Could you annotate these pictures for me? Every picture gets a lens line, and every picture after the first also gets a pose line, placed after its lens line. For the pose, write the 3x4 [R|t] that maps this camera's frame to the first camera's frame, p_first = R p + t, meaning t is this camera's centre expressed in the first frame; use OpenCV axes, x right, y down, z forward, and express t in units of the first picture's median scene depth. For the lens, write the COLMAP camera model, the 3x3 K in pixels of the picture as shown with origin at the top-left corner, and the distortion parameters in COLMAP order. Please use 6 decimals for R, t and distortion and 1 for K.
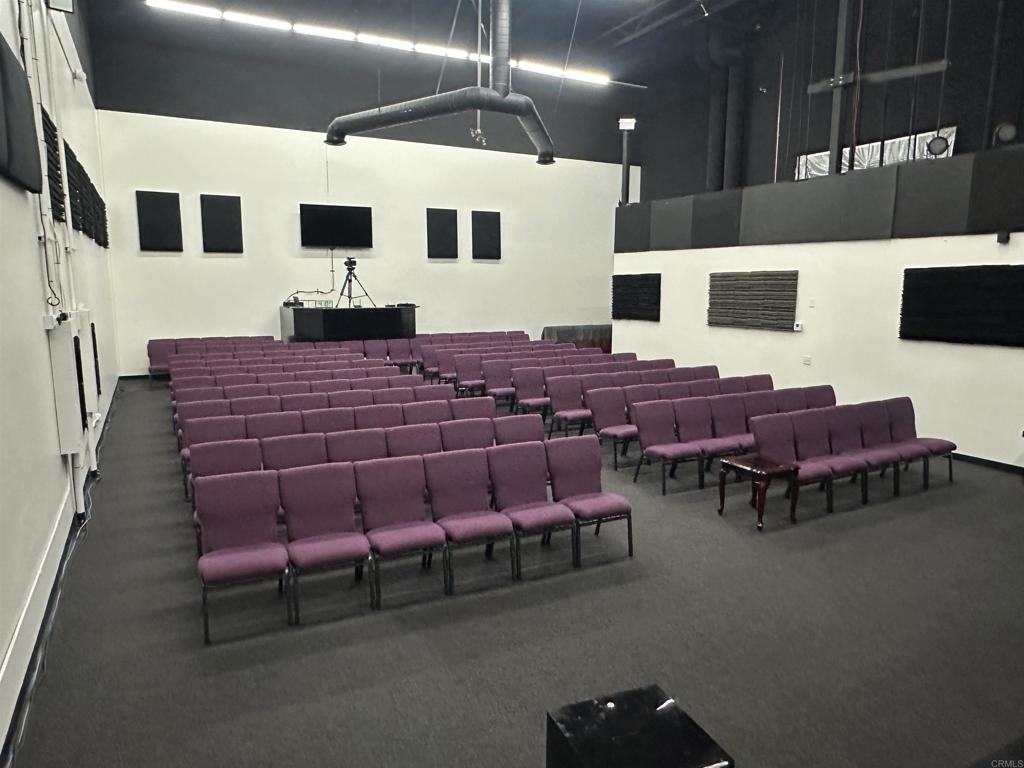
lens RADIAL K [[710.7, 0, 514.2], [0, 710.7, 352.9], [0, 0, 1]] dist [-0.025435, -0.000021]
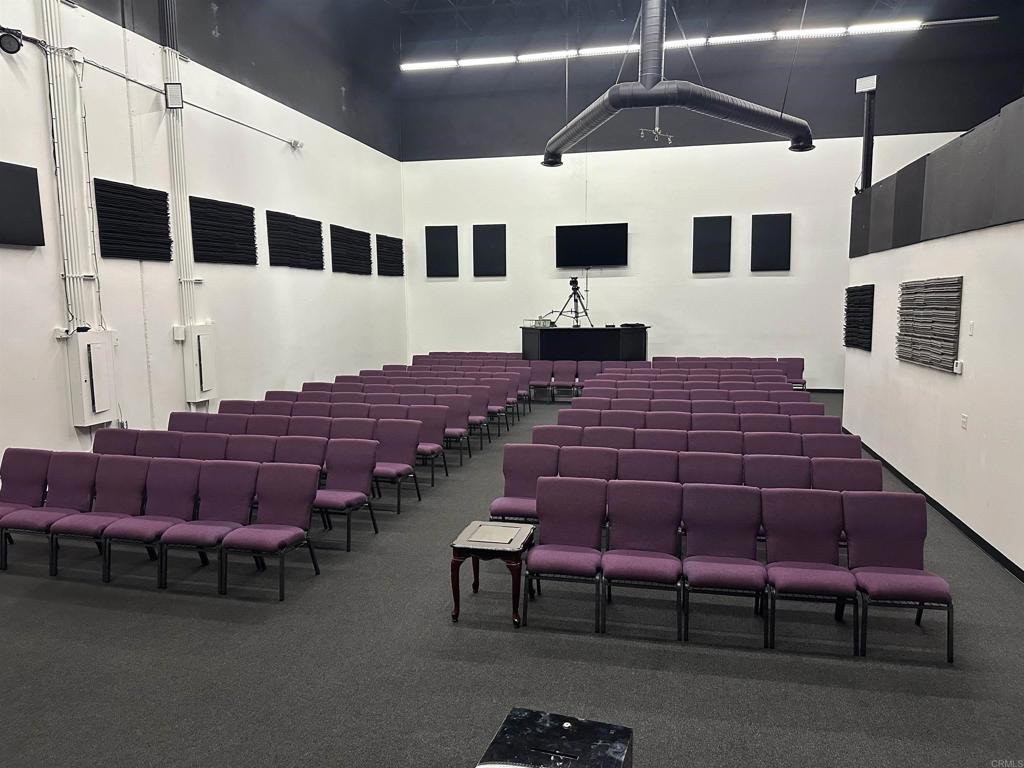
lens RADIAL K [[712.6, 0, 509.6], [0, 712.6, 389.8], [0, 0, 1]] dist [0.082486, -0.115823]
pose [[0.760925, 0.066582, -0.645414, 0.362456], [-0.046333, 0.997757, 0.048305, -0.019396], [0.647183, -0.006852, 0.762304, 0.162307]]
